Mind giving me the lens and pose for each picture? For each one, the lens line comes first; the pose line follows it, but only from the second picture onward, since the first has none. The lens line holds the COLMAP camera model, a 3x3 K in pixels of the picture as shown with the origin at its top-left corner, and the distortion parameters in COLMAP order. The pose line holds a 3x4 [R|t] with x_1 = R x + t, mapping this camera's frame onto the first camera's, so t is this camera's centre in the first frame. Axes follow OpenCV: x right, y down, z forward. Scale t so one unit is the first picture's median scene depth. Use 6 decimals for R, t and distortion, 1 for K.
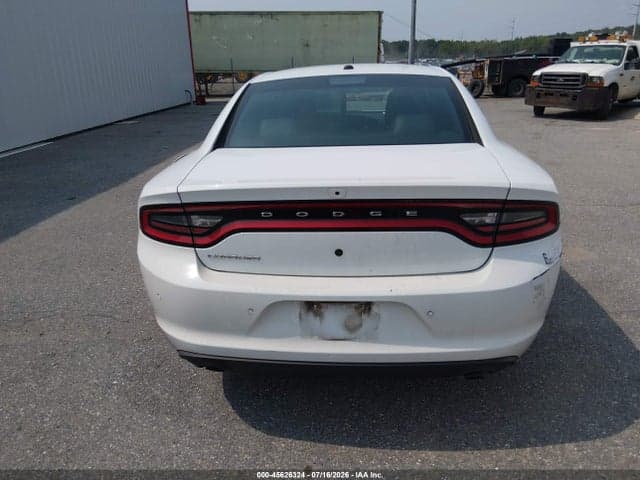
lens RADIAL K [[492.5, 0, 320.5], [0, 492.5, 240.8], [0, 0, 1]] dist [0.054778, -0.100717]
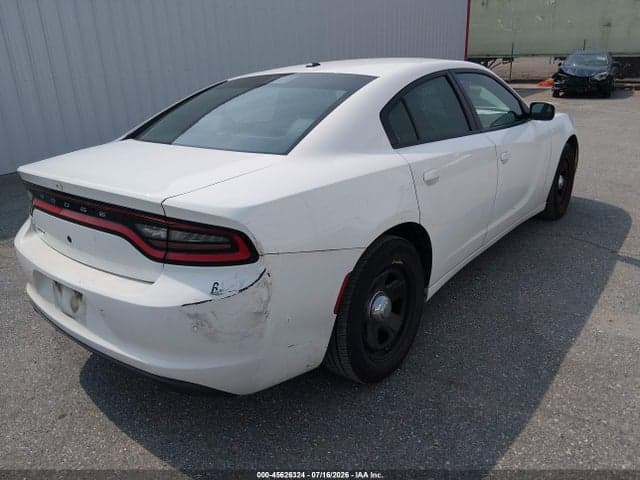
lens RADIAL K [[492.5, 0, 317.7], [0, 492.5, 233.0], [0, 0, 1]] dist [0.054778, -0.100717]
pose [[0.816618, 0.173632, -0.550443, 0.933924], [-0.165540, 0.984070, 0.064826, -0.131996], [0.552930, 0.038182, 0.832352, 0.299977]]
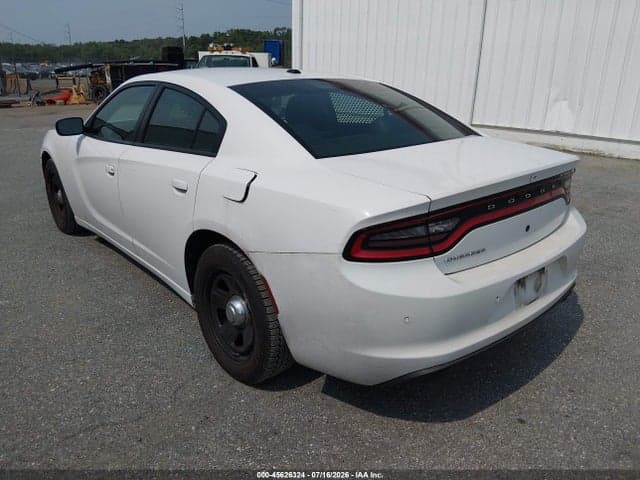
lens RADIAL K [[492.5, 0, 325.1], [0, 492.5, 237.5], [0, 0, 1]] dist [0.054778, -0.100717]
pose [[0.693826, -0.207761, 0.689522, -0.928182], [0.219419, 0.972943, 0.072370, -0.120635], [-0.685901, 0.101083, 0.720640, 0.393900]]
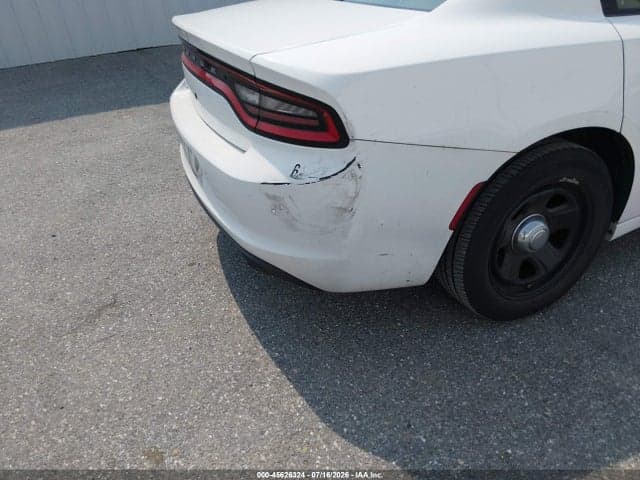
lens RADIAL K [[492.5, 0, 309.1], [0, 492.5, 245.5], [0, 0, 1]] dist [0.054778, -0.100717]
pose [[0.457695, 0.464338, -0.758225, 0.954172], [-0.243745, 0.885650, 0.395238, -0.149069], [0.855046, 0.003915, 0.518537, 0.528080]]
